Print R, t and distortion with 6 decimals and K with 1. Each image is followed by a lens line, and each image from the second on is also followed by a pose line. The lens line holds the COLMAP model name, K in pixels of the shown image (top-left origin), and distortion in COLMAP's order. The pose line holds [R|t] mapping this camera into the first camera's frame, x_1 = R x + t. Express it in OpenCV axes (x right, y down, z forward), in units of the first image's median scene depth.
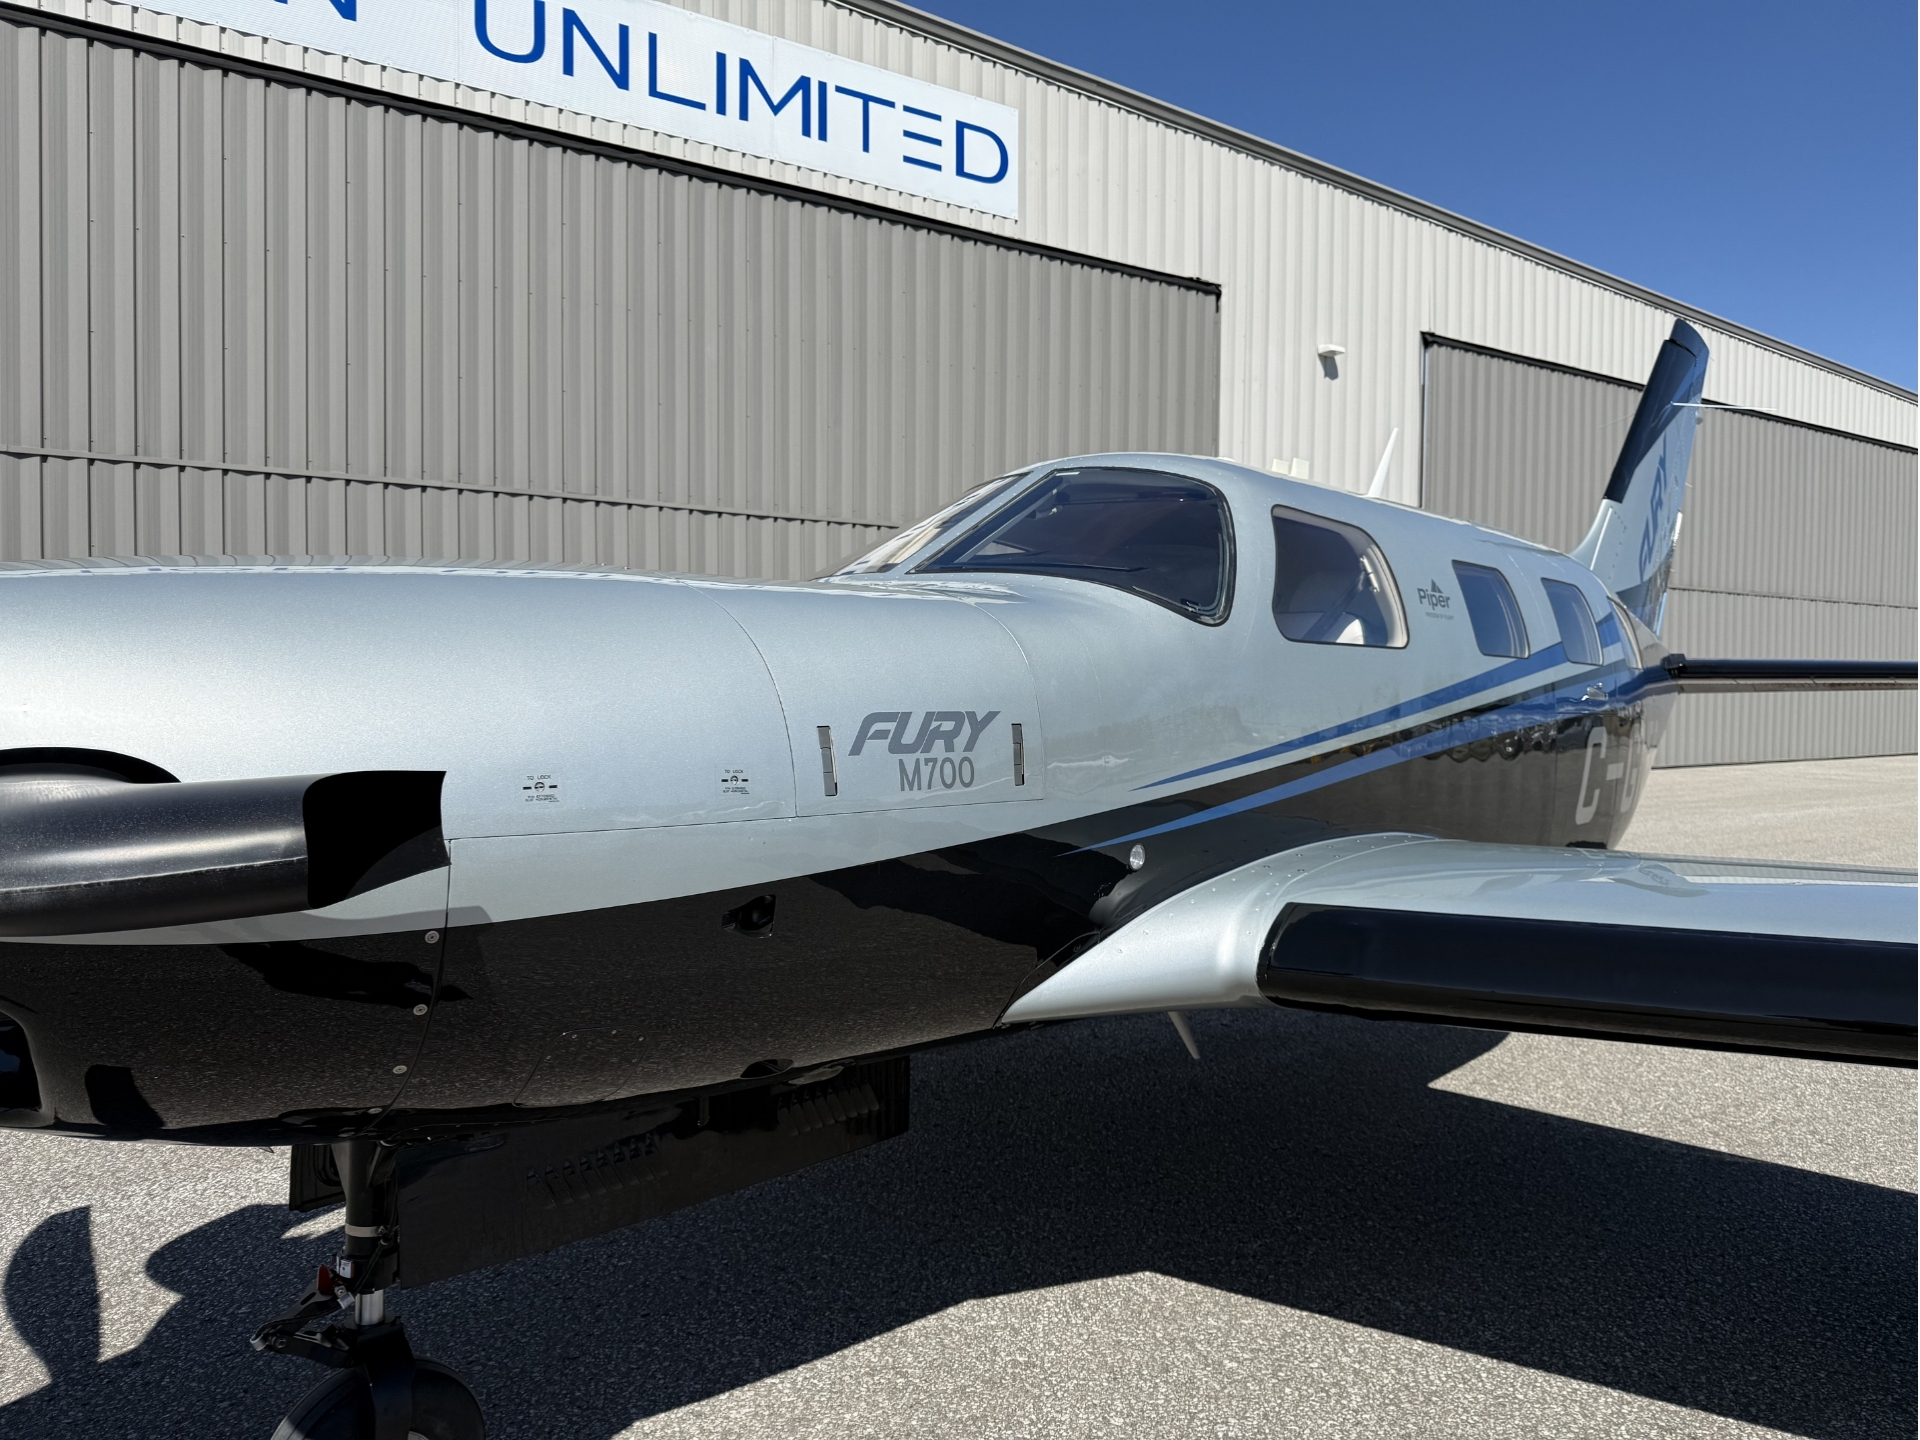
lens RADIAL K [[1346.1, 0, 939.7], [0, 1346.1, 736.8], [0, 0, 1]] dist [0.054849, -0.078192]
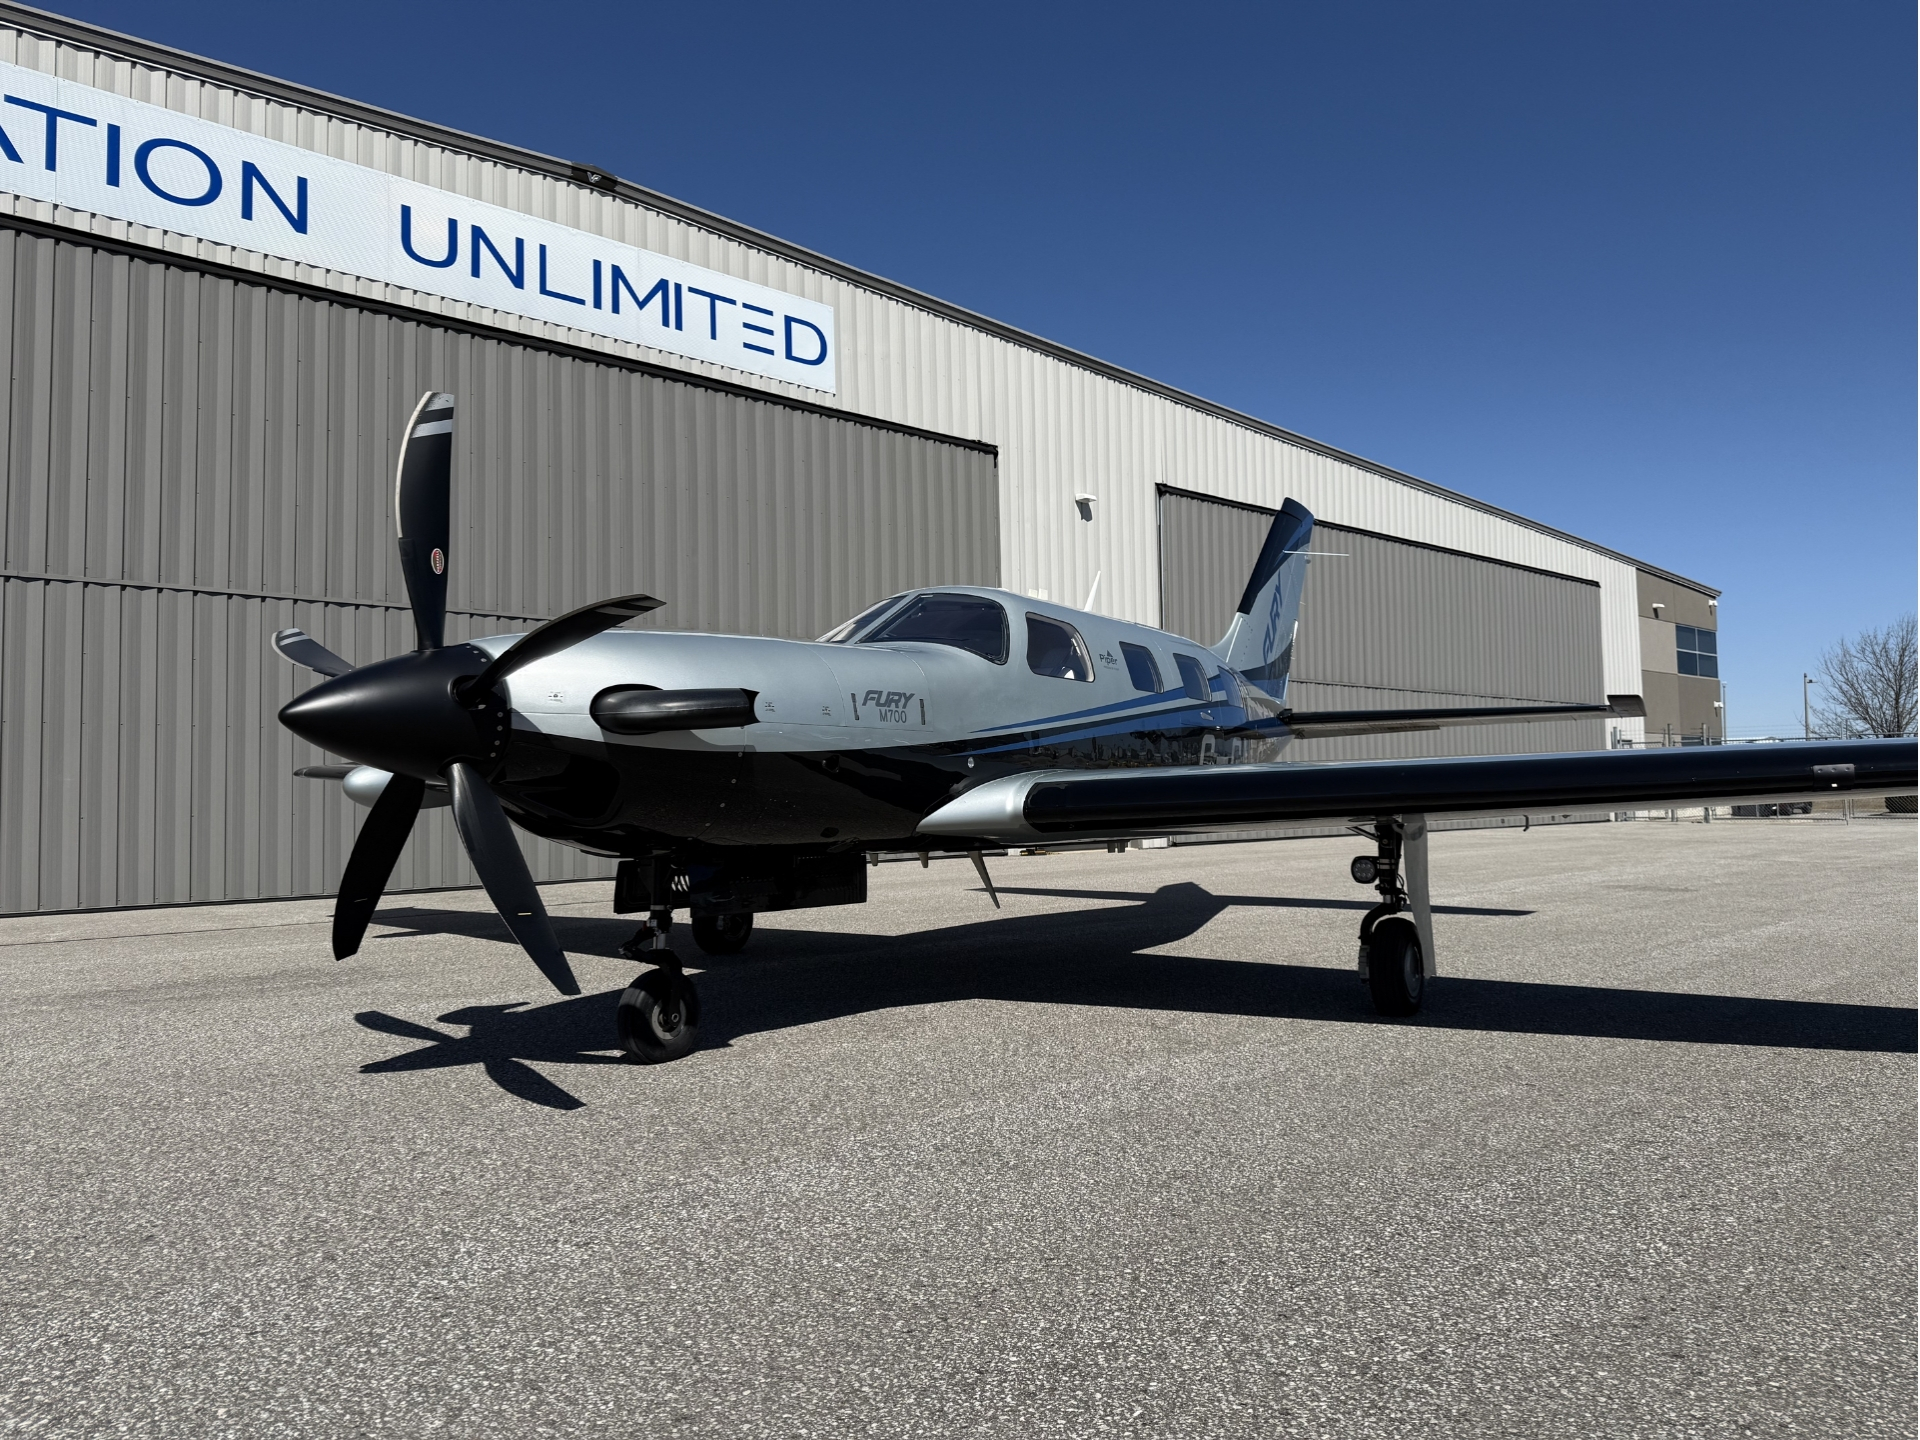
lens RADIAL K [[1346.1, 0, 953.7], [0, 1346.1, 752.4], [0, 0, 1]] dist [0.054849, -0.078192]
pose [[0.986454, -0.018201, 0.163023, -0.049478], [0.030446, 0.996872, -0.072935, 0.046244], [-0.161186, 0.076911, 0.983923, -0.241547]]
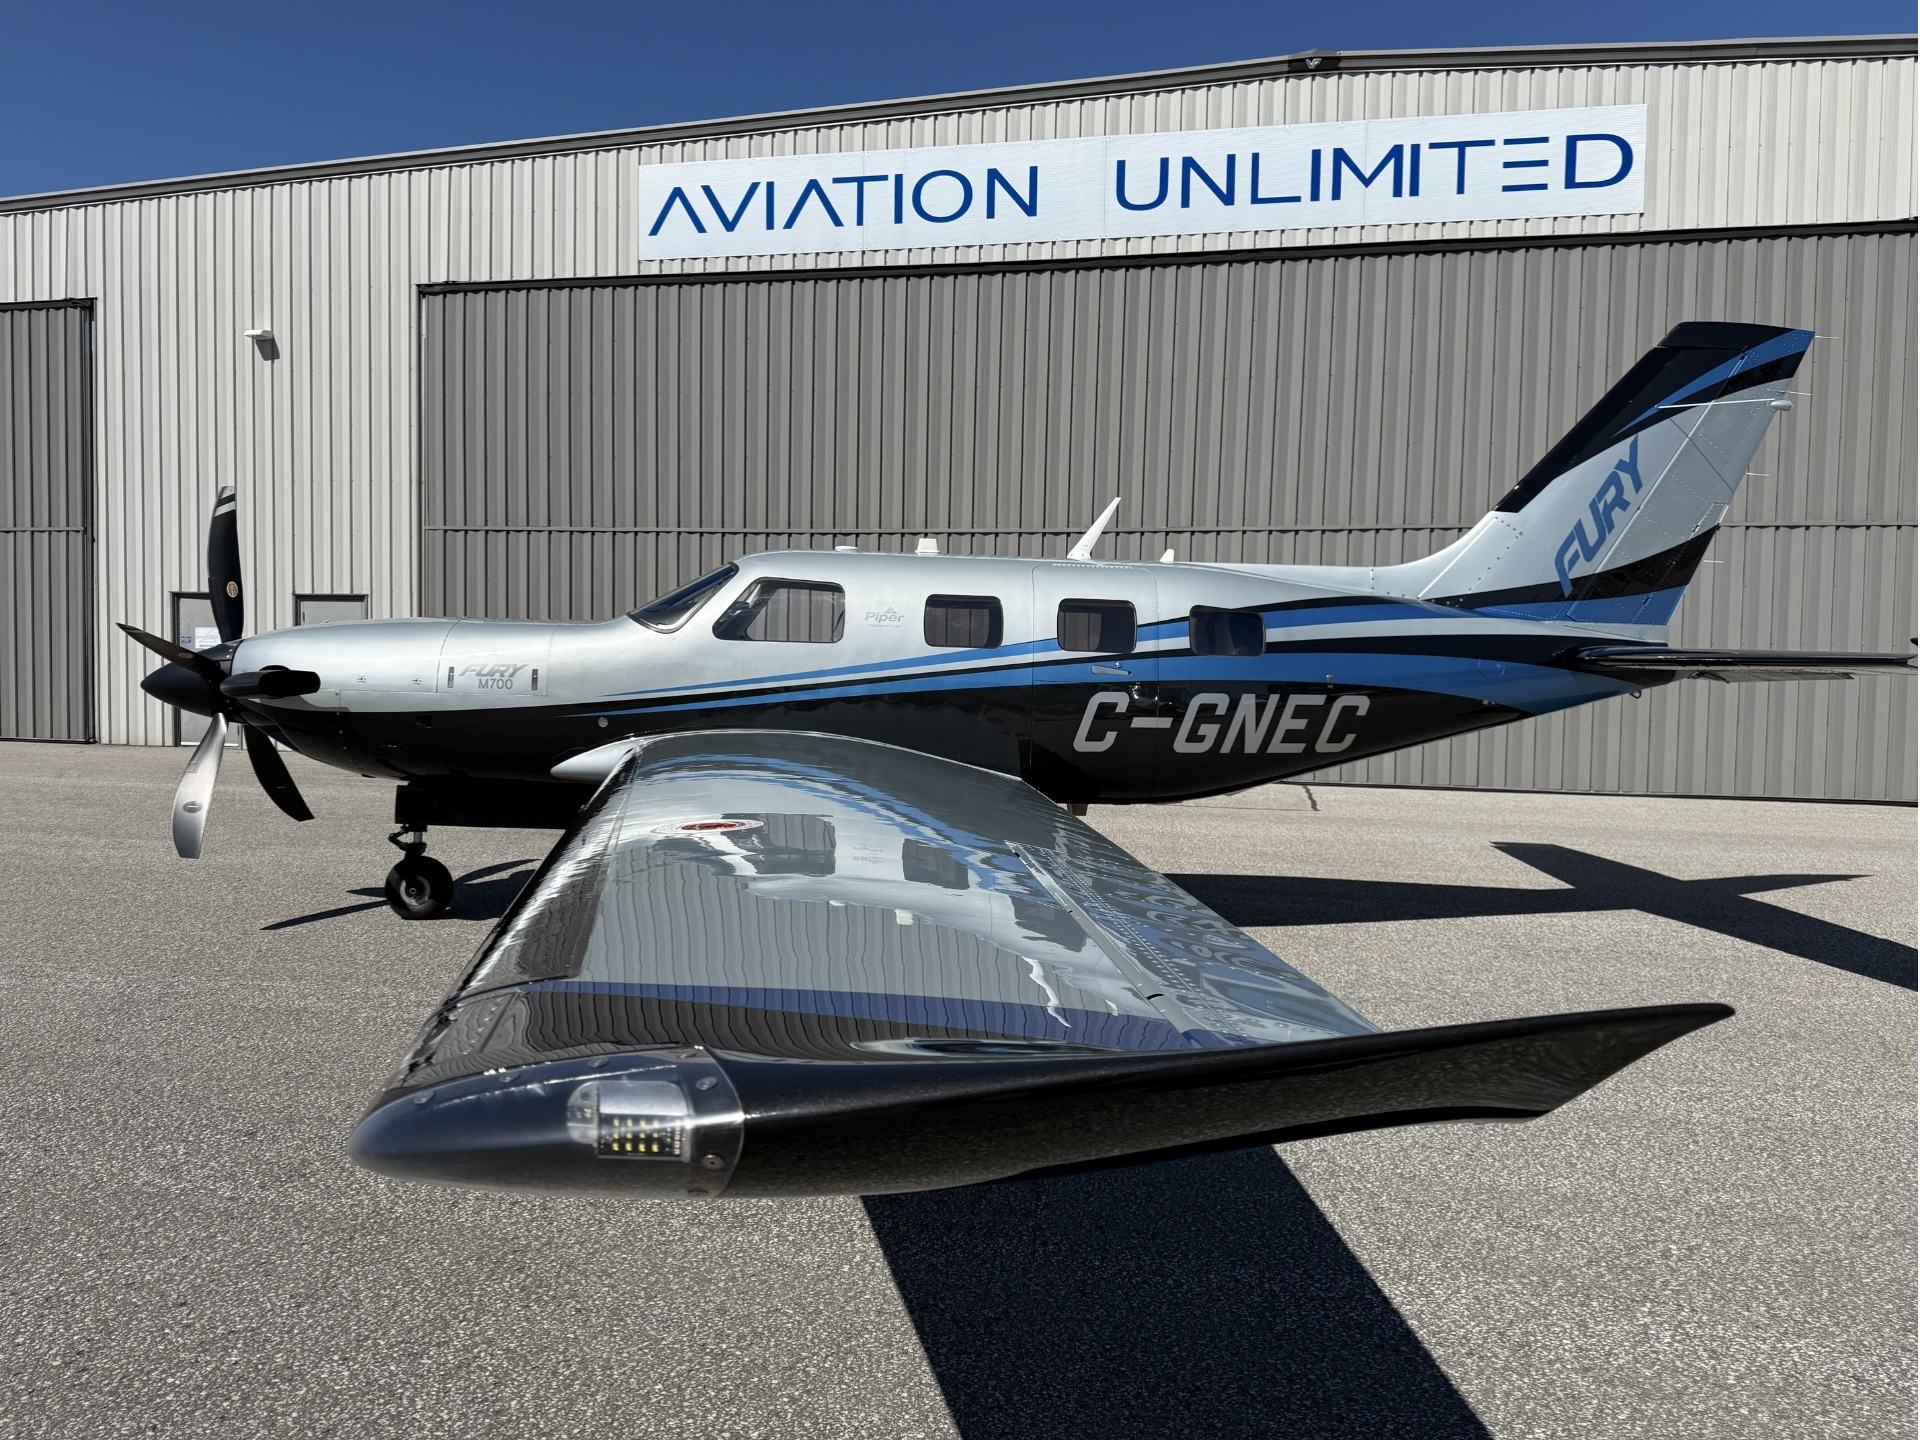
lens RADIAL K [[1346.1, 0, 944.8], [0, 1346.1, 738.8], [0, 0, 1]] dist [0.054849, -0.078192]
pose [[0.700831, 0.043498, -0.712000, 0.488210], [-0.041259, 0.998940, 0.020416, 0.007707], [0.712133, 0.015069, 0.701883, -0.073189]]
